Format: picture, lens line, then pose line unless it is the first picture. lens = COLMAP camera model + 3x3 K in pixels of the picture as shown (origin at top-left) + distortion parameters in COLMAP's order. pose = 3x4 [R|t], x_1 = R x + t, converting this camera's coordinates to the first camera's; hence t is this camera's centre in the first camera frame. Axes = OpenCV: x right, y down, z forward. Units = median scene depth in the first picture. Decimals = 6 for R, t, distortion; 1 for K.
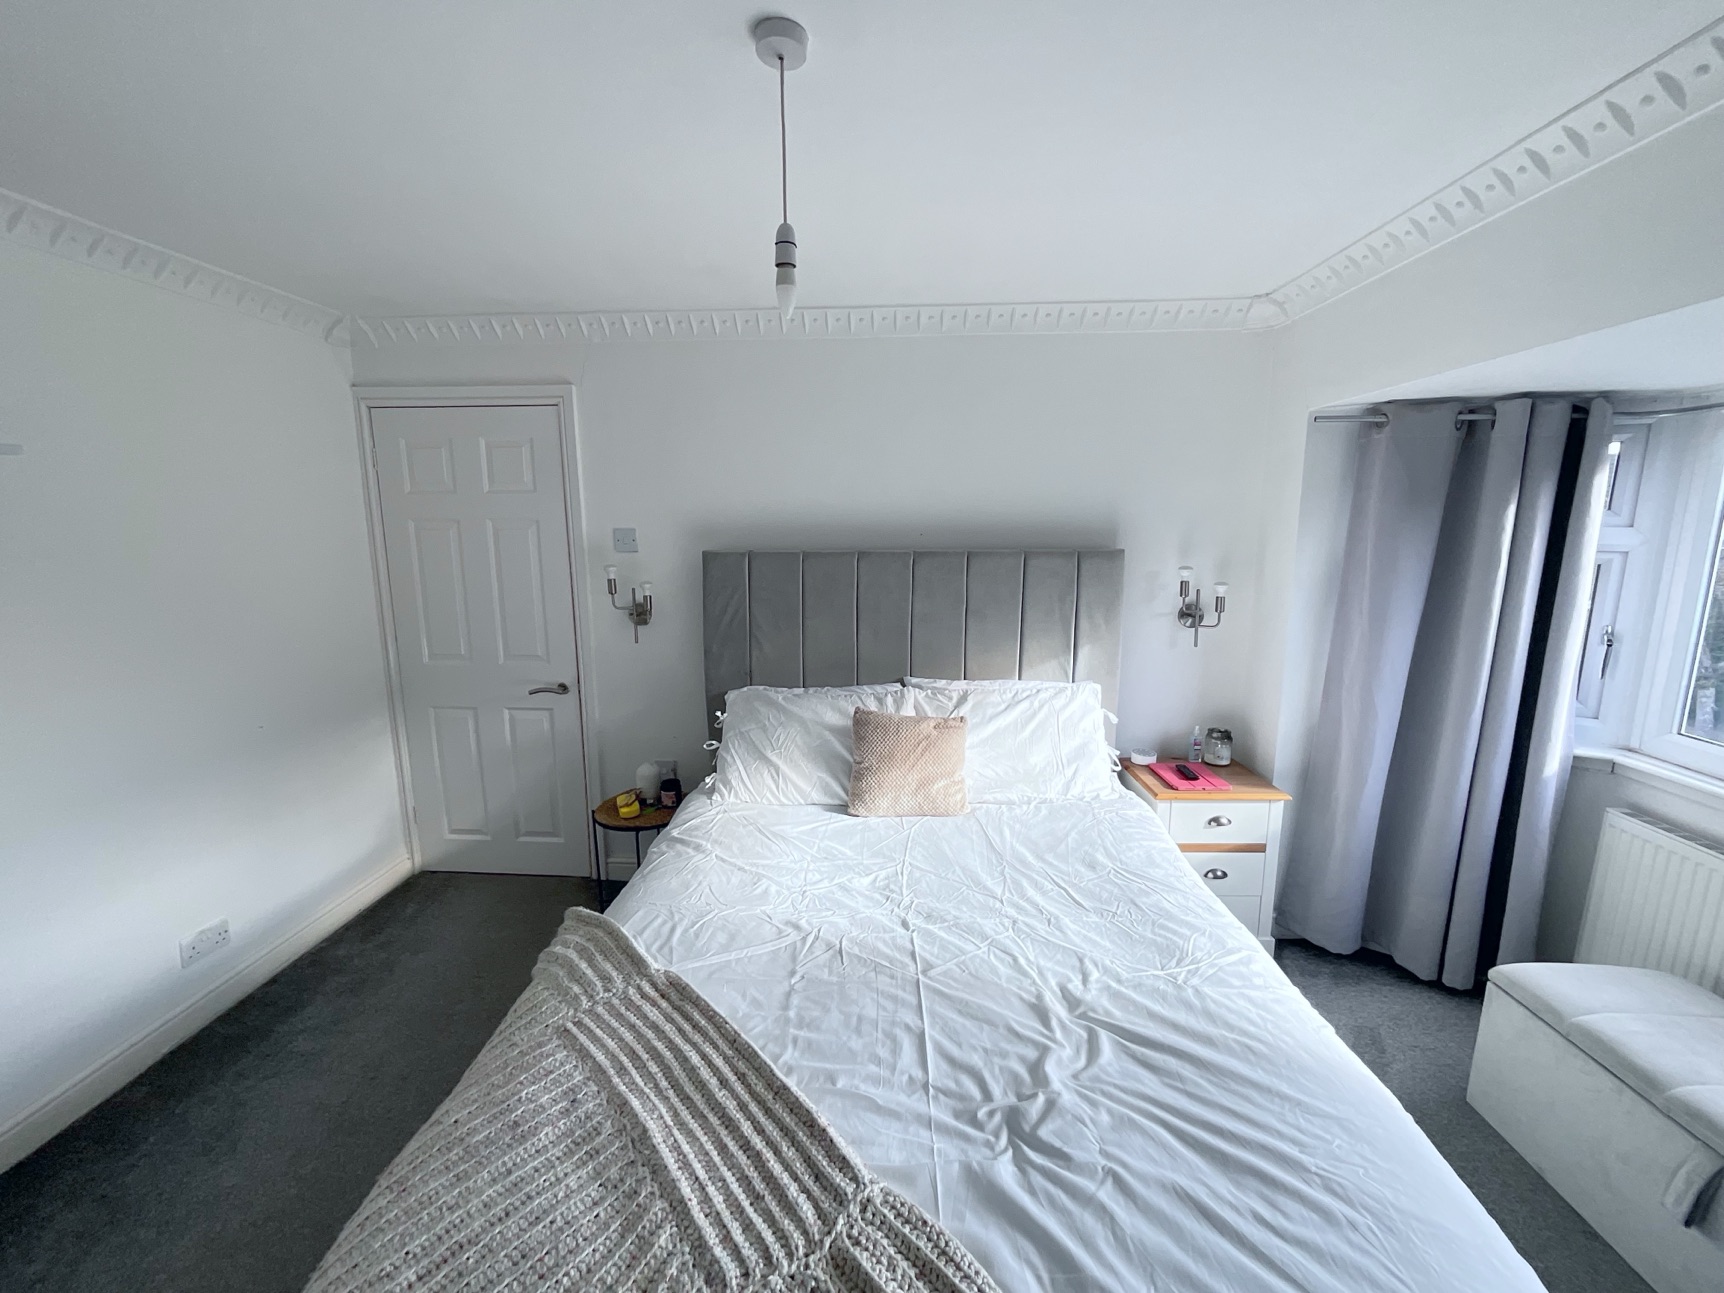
lens RADIAL K [[700.3, 0, 860.7], [0, 700.3, 649.9], [0, 0, 1]] dist [-0.003766, 0.001641]
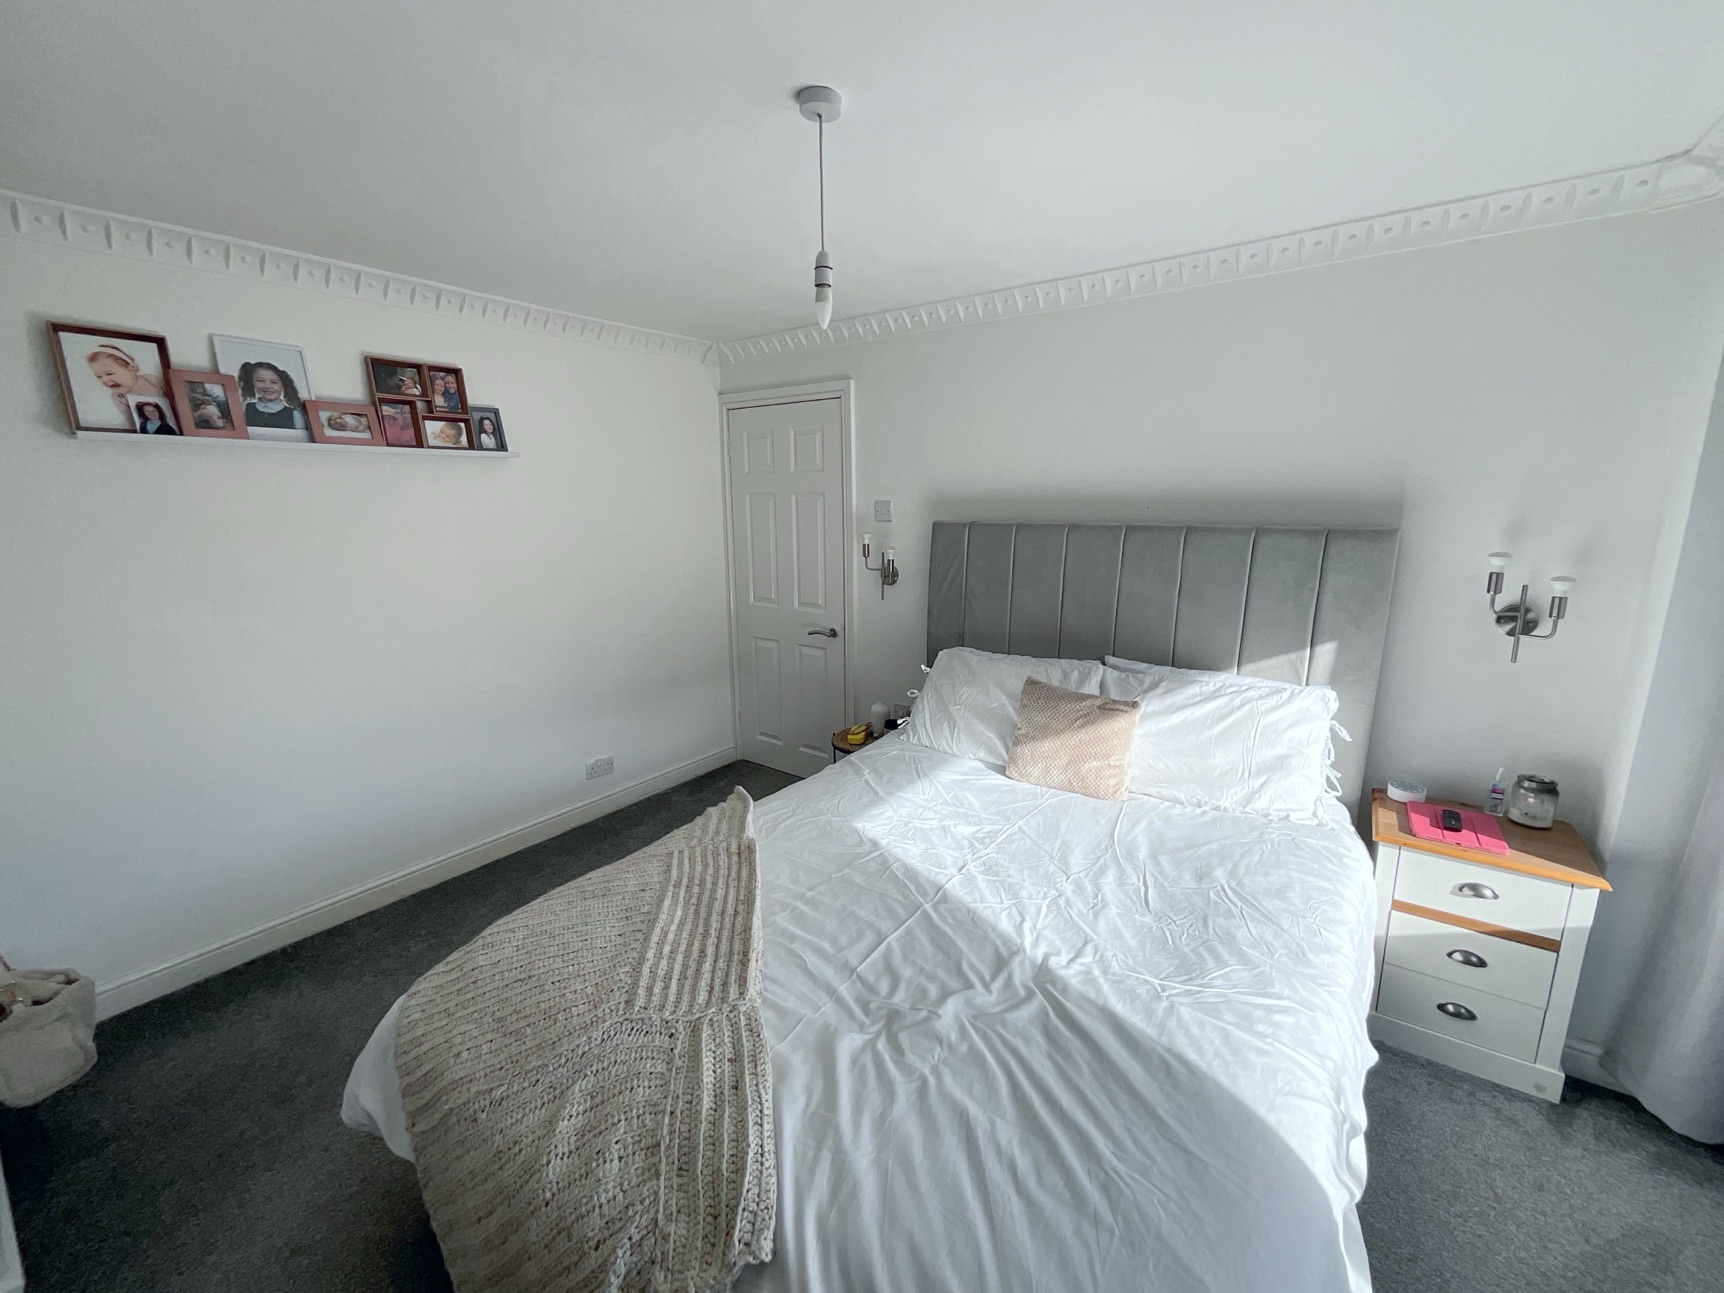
lens RADIAL K [[700.3, 0, 859.8], [0, 700.3, 650.2], [0, 0, 1]] dist [-0.003766, 0.001641]
pose [[0.835911, 0.115838, -0.536502, 0.347844], [-0.094170, 0.993249, 0.067732, -0.002461], [0.540726, -0.006096, 0.841177, 0.000844]]
